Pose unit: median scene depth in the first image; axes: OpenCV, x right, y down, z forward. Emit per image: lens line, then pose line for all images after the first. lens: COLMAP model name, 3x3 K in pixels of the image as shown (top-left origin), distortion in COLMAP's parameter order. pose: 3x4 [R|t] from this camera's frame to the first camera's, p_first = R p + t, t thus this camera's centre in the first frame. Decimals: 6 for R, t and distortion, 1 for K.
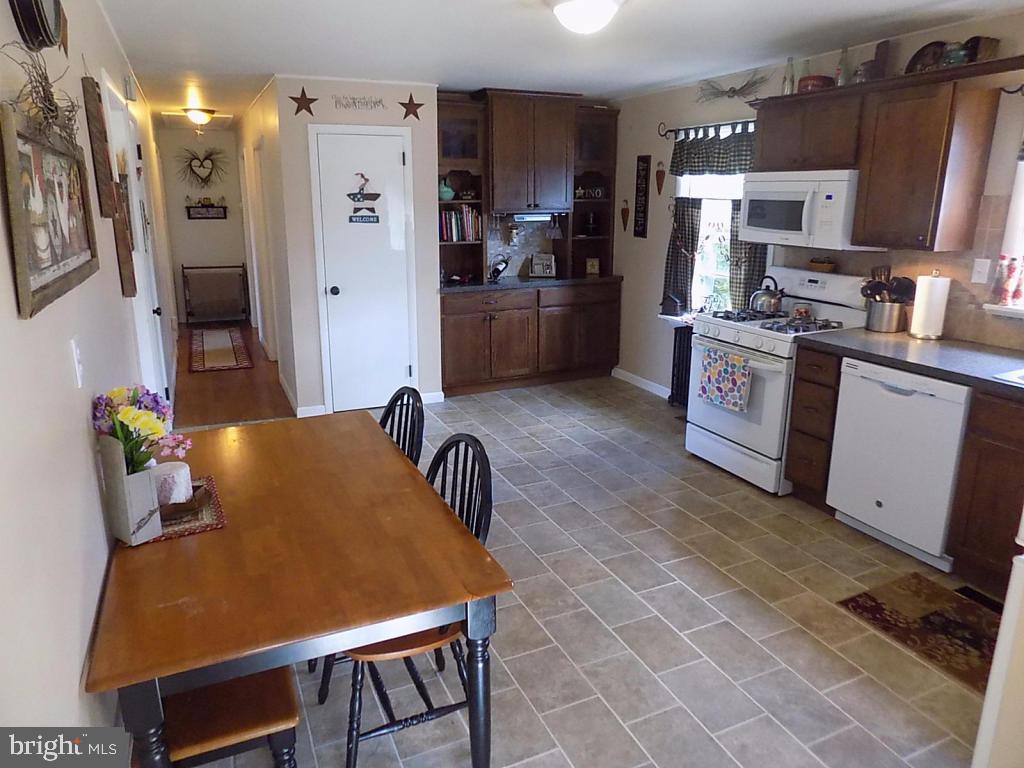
lens RADIAL K [[685.2, 0, 514.4], [0, 685.2, 379.4], [0, 0, 1]] dist [-0.087831, 0.081172]
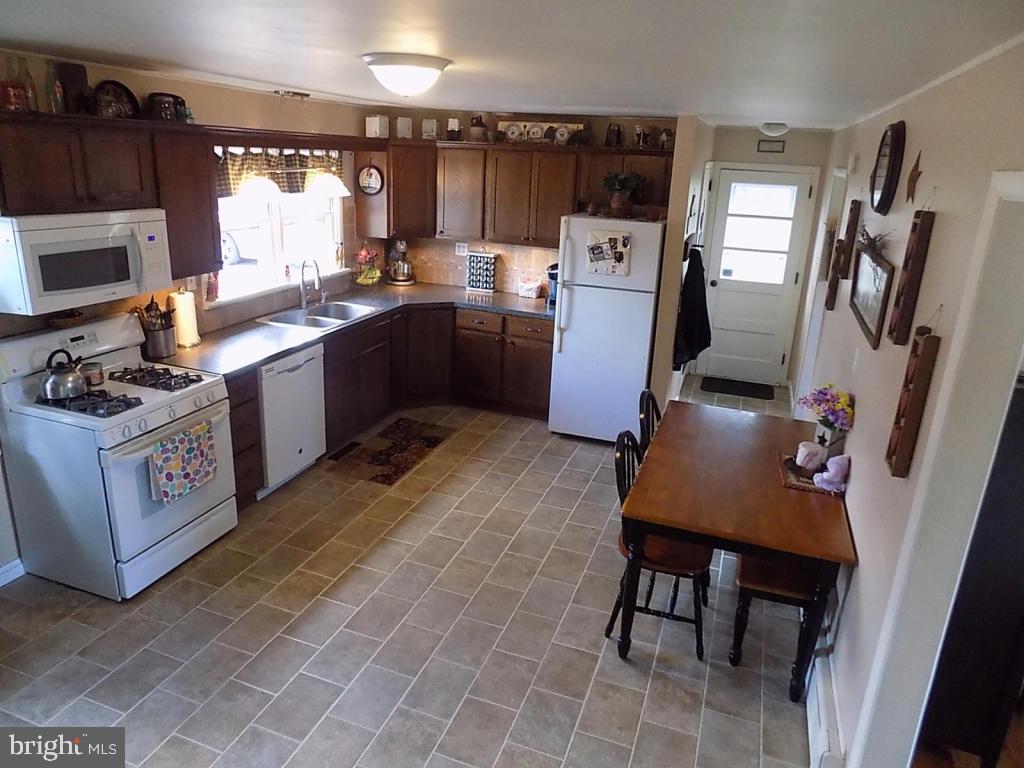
lens RADIAL K [[685.2, 0, 514.4], [0, 685.2, 379.4], [0, 0, 1]] dist [-0.087831, 0.081172]
pose [[-0.713716, -0.250193, 0.654227, -0.476439], [0.133515, 0.868308, 0.477718, -0.408959], [-0.687593, 0.428305, -0.586320, 1.094600]]
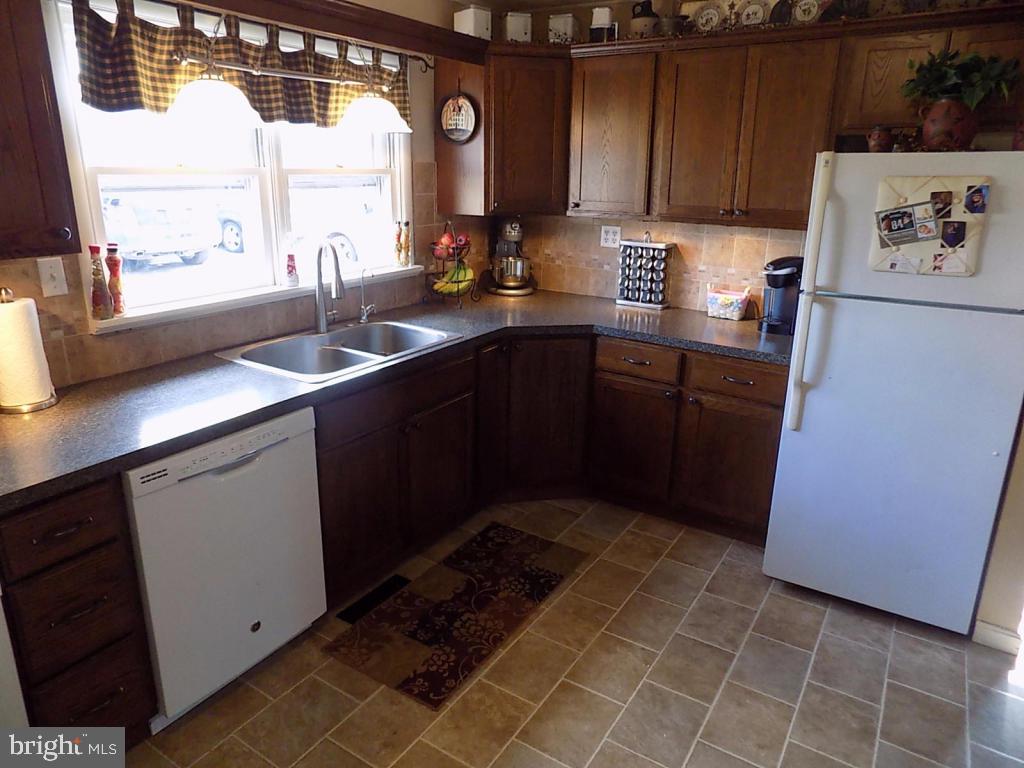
lens RADIAL K [[685.2, 0, 514.4], [0, 685.2, 379.4], [0, 0, 1]] dist [-0.087831, 0.081172]
pose [[-0.541682, -0.256751, 0.800412, -0.050803], [0.201190, 0.884933, 0.420019, -0.197662], [-0.816152, 0.388552, -0.427696, 0.742746]]
